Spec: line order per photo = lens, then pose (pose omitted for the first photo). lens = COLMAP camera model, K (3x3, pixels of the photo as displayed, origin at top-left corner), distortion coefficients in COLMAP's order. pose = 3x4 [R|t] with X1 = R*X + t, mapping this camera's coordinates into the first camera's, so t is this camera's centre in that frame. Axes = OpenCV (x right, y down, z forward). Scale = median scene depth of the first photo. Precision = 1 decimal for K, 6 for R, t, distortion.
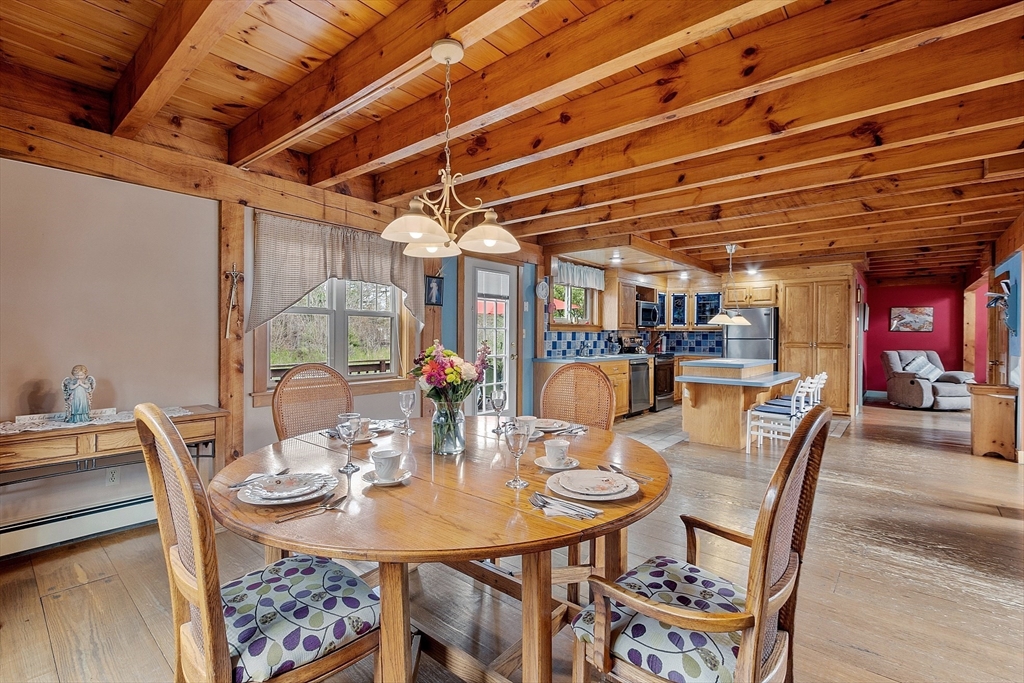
lens RADIAL K [[459.2, 0, 510.7], [0, 459.2, 335.7], [0, 0, 1]] dist [0.003899, 0.000000]
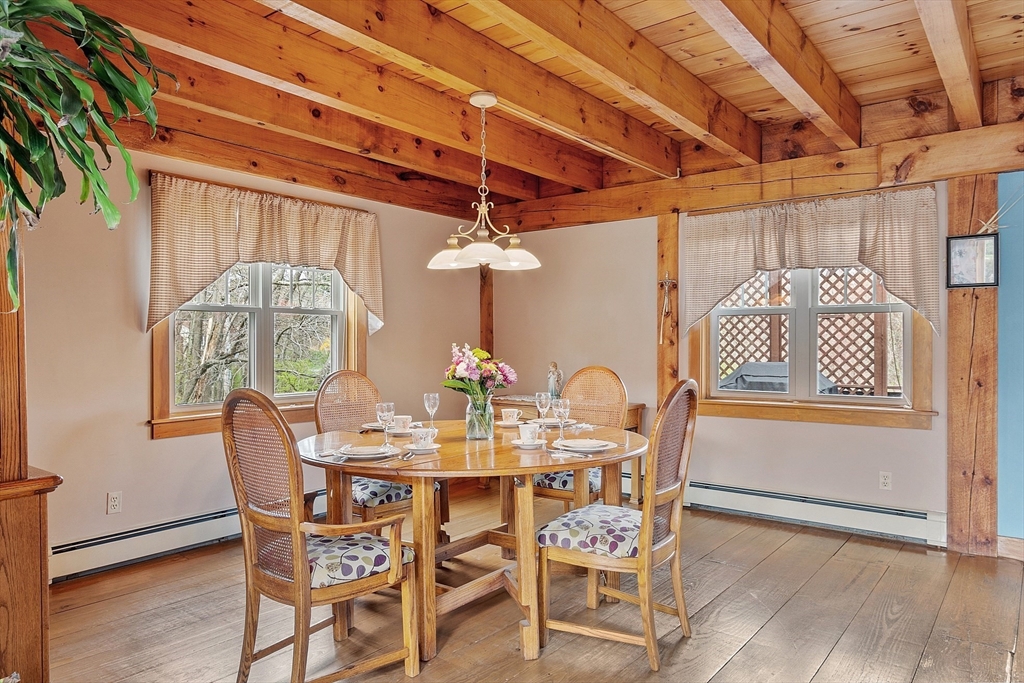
lens RADIAL K [[691.9, 0, 512.3], [0, 691.9, 341.4], [0, 0, 1]] dist [0.001879, 0.000225]
pose [[0.058035, -0.002920, -0.998310, 1.371139], [0.000305, 0.999996, -0.002907, 0.006956], [0.998314, -0.000136, 0.058036, 0.816290]]
